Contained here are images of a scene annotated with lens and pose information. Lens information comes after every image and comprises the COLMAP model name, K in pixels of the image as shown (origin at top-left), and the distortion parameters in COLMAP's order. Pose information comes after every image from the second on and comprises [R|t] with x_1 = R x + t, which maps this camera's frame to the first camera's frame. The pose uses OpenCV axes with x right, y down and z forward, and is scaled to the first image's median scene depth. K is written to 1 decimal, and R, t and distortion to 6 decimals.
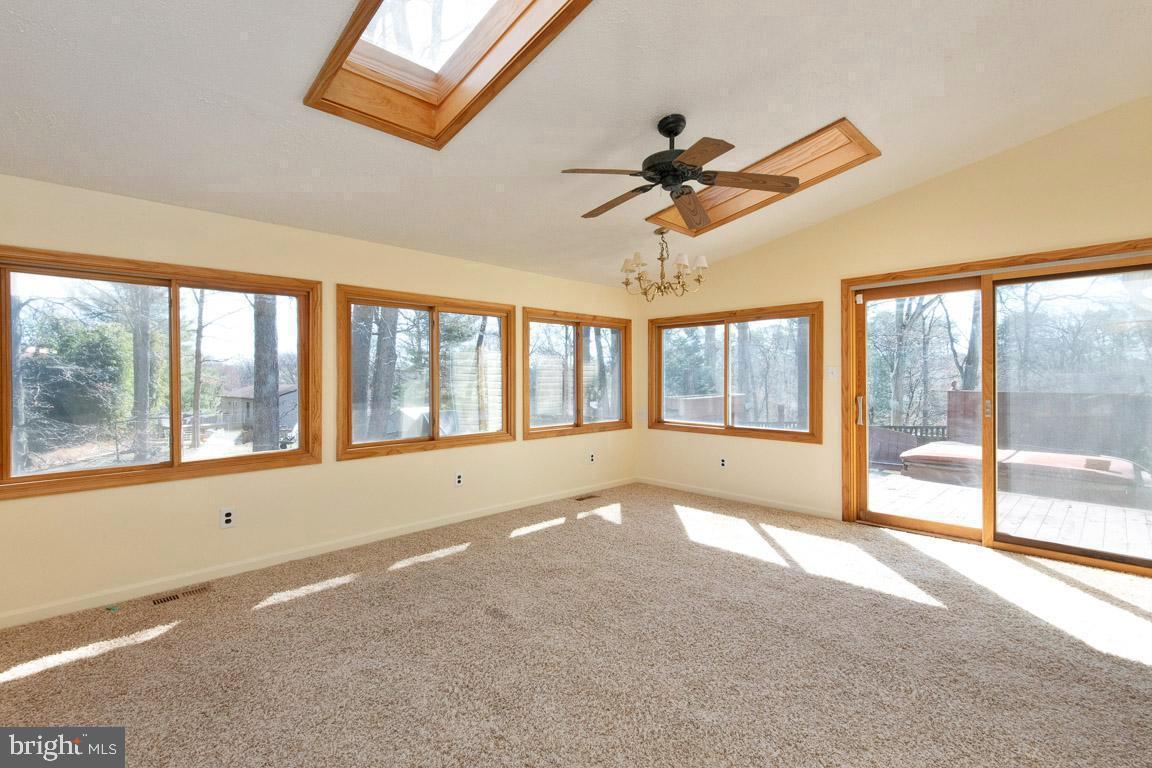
lens RADIAL K [[526.5, 0, 571.3], [0, 526.5, 375.4], [0, 0, 1]] dist [0.032357, -0.002728]
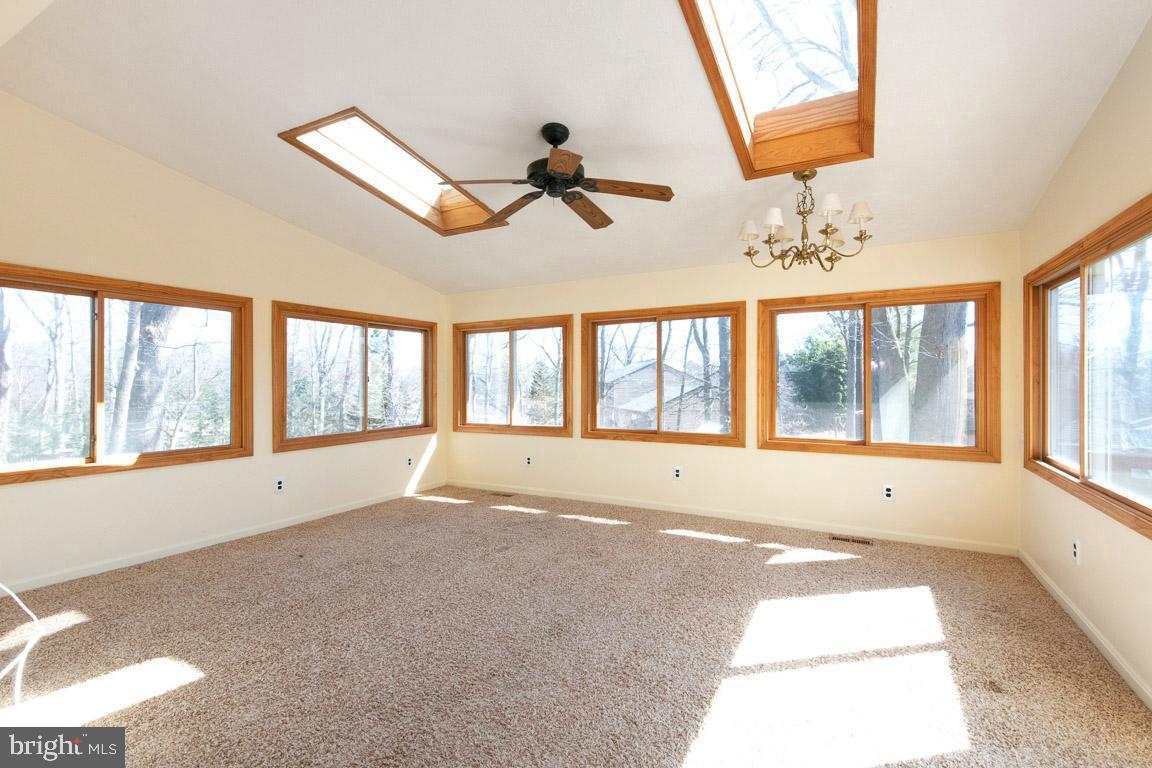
lens RADIAL K [[526.5, 0, 582.5], [0, 526.5, 382.4], [0, 0, 1]] dist [0.032357, -0.002728]
pose [[0.281960, -0.002938, -0.959422, 0.904195], [0.001418, 0.999995, -0.002646, 0.014685], [0.959425, -0.000615, 0.281962, 0.594656]]
